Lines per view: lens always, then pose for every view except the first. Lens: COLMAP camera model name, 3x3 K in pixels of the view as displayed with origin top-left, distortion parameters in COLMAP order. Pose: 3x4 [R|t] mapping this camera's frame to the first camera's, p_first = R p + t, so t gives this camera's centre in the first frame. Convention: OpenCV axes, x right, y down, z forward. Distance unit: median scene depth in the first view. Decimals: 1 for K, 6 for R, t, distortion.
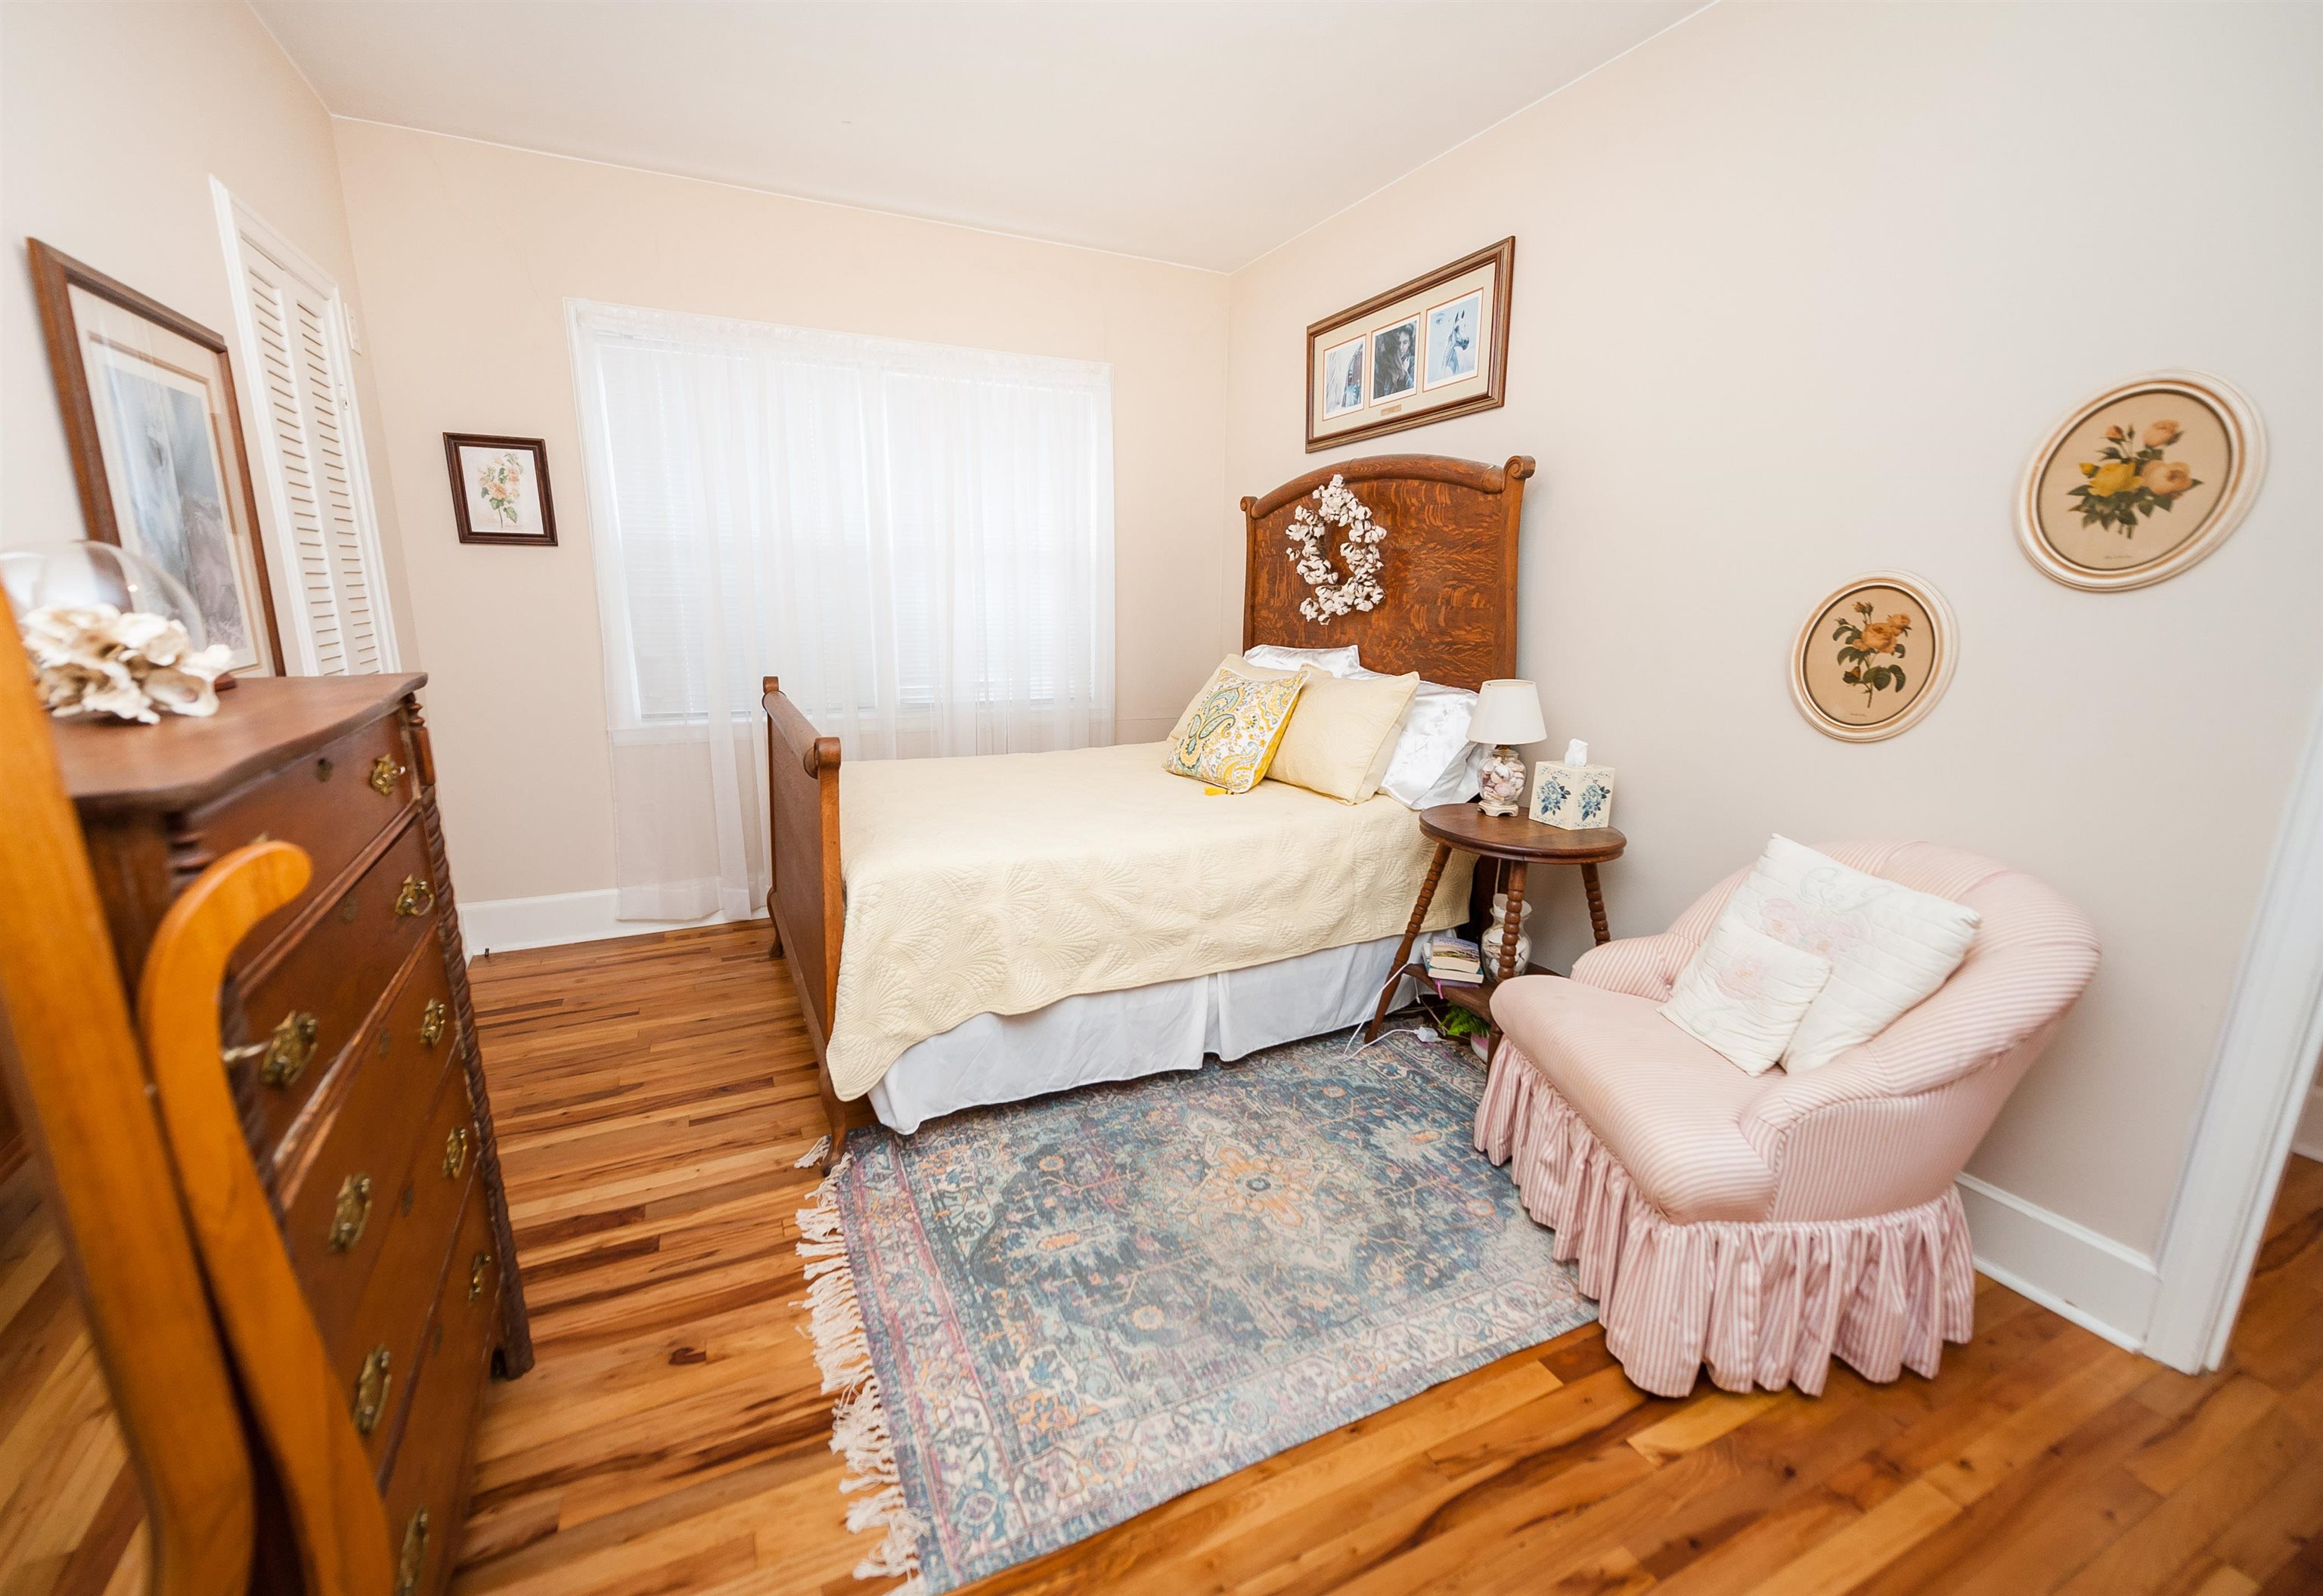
lens RADIAL K [[977.5, 0, 1153.1], [0, 977.5, 801.0], [0, 0, 1]] dist [0.013455, -0.004616]
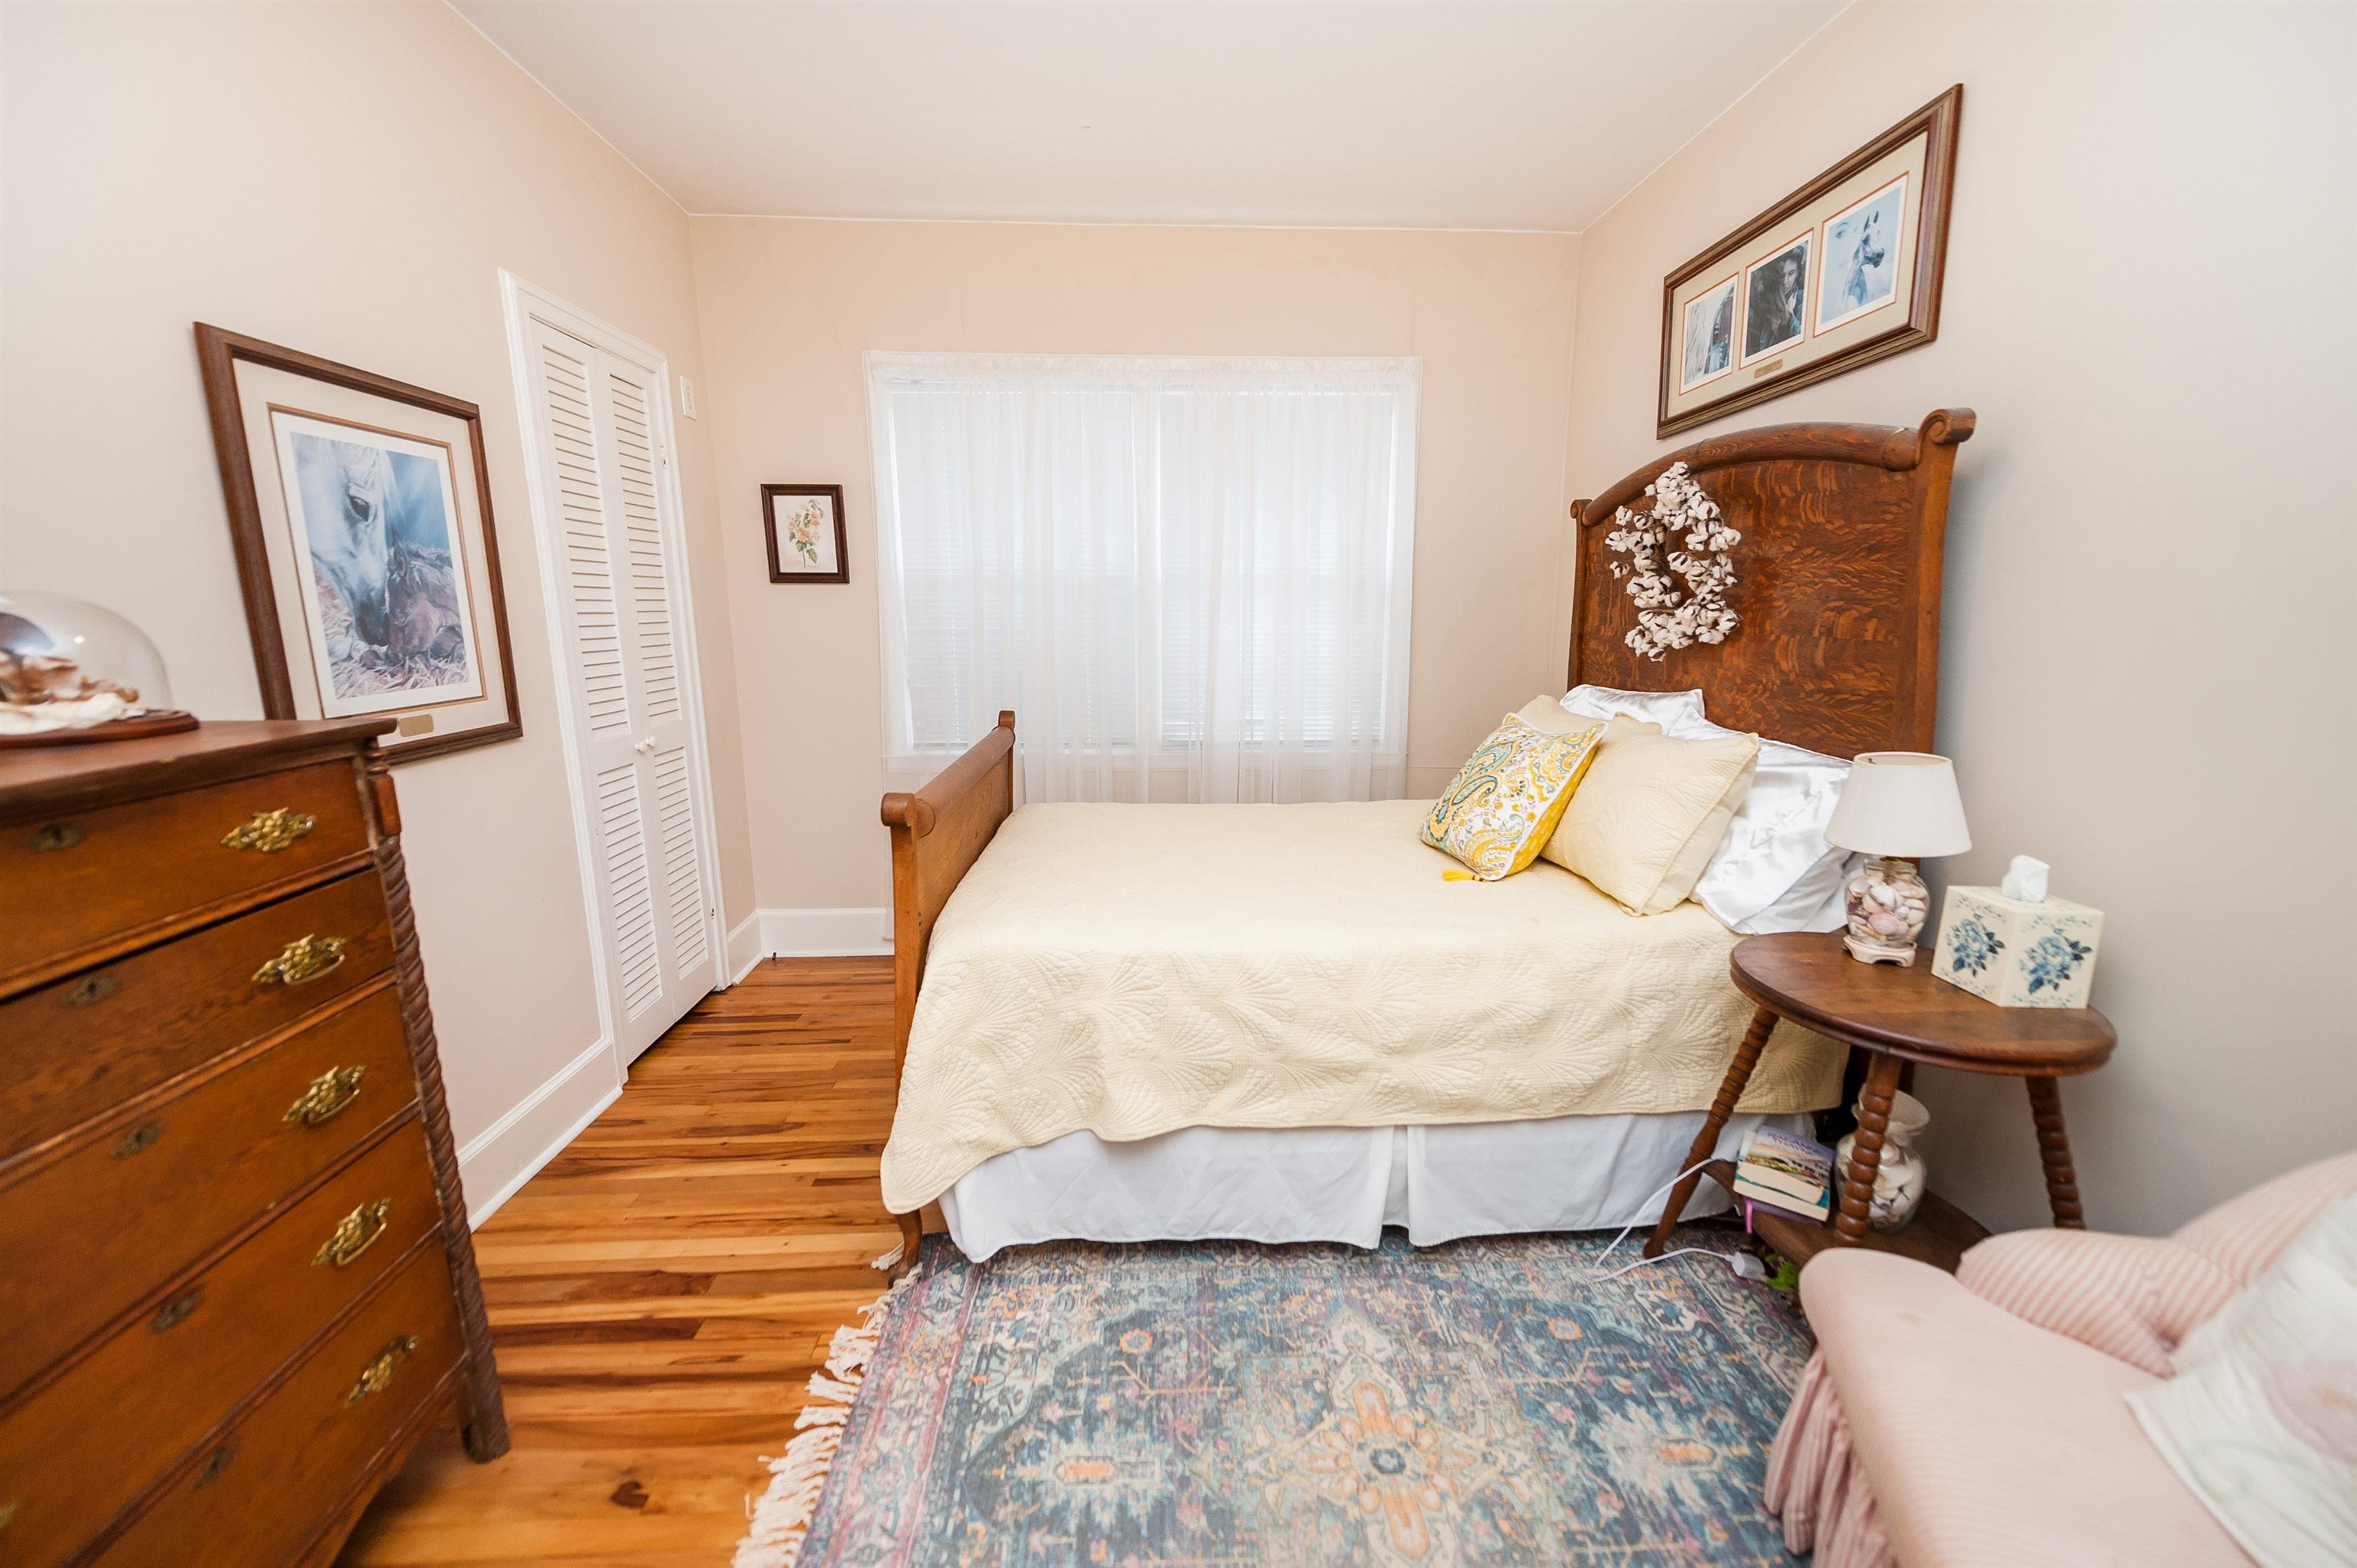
lens RADIAL K [[967.2, 0, 1179.1], [0, 967.2, 783.8], [0, 0, 1]] dist [0.008224, -0.003581]
pose [[0.917574, 0.057765, -0.393346, 0.186379], [-0.073587, 0.996969, -0.025249, -0.054951], [0.390696, 0.052113, 0.919044, 0.239954]]
